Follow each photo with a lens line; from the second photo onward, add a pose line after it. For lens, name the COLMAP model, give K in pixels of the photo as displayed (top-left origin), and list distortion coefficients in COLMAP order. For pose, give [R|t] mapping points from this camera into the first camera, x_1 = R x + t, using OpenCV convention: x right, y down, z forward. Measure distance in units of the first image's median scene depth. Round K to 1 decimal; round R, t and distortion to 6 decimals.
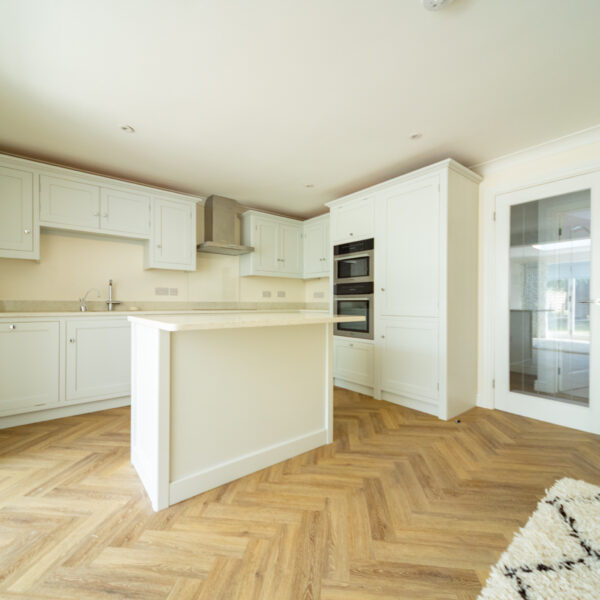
lens RADIAL K [[320.7, 0, 299.1], [0, 320.7, 301.9], [0, 0, 1]] dist [0.029619, 0.000780]
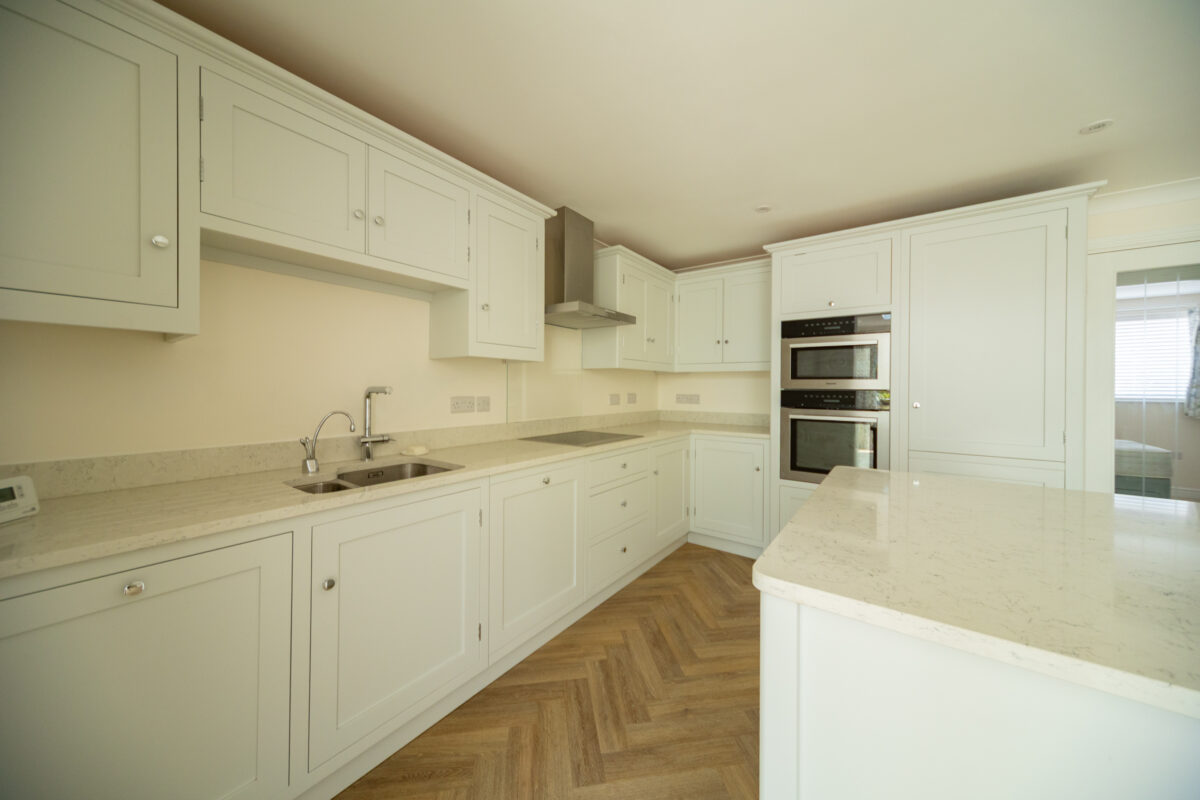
lens RADIAL K [[420.6, 0, 602.1], [0, 420.6, 390.2], [0, 0, 1]] dist [0.009066, 0.000102]
pose [[0.961690, 0.001367, 0.274136, -0.399188], [-0.005582, 0.999878, 0.014597, -0.062394], [-0.274082, -0.015568, 0.961580, 0.371119]]
